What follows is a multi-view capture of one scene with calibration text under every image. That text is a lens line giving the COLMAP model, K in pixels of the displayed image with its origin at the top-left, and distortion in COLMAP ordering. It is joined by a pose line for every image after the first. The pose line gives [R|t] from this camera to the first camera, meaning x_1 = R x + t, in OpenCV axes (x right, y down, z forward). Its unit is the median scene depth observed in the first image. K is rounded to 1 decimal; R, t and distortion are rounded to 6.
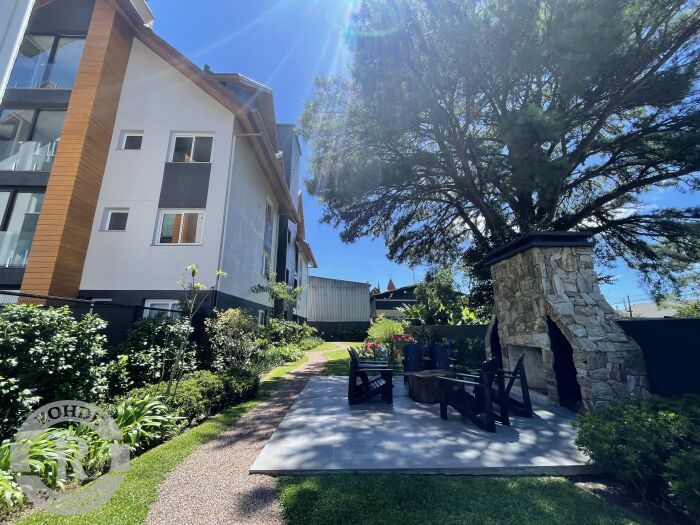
lens RADIAL K [[289.1, 0, 350.0], [0, 289.1, 262.5], [0, 0, 1]] dist [-0.000001, -0.000155]
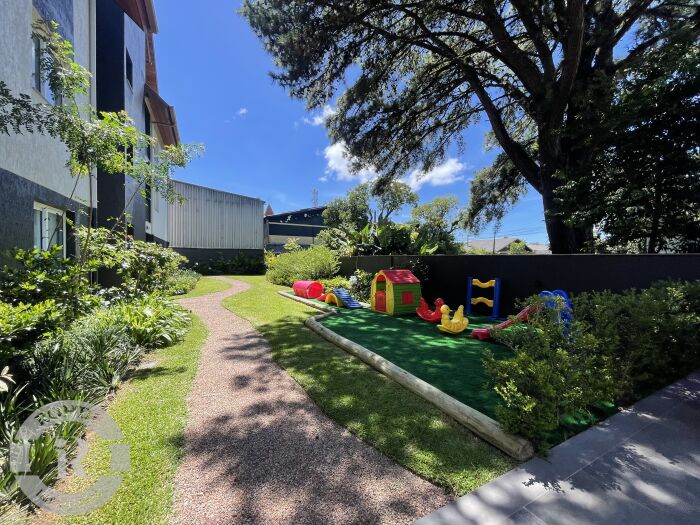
lens RADIAL K [[284.0, 0, 350.0], [0, 284.0, 262.5], [0, 0, 1]] dist [0.002418, 0.000209]
pose [[0.898240, 0.003969, 0.439488, -0.122148], [-0.108018, 0.971282, 0.212000, 0.112456], [-0.426025, -0.237900, 0.872873, 0.493703]]
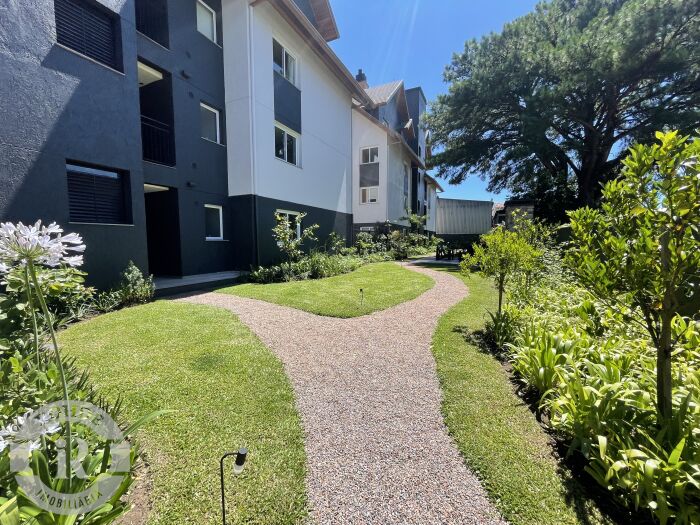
lens RADIAL K [[289.1, 0, 350.0], [0, 289.1, 262.5], [0, 0, 1]] dist [-0.000001, -0.000155]
pose [[0.895777, 0.029628, -0.443516, 0.179831], [0.102423, 0.957169, 0.270808, -0.143572], [0.432543, -0.288009, 0.854375, -0.687172]]
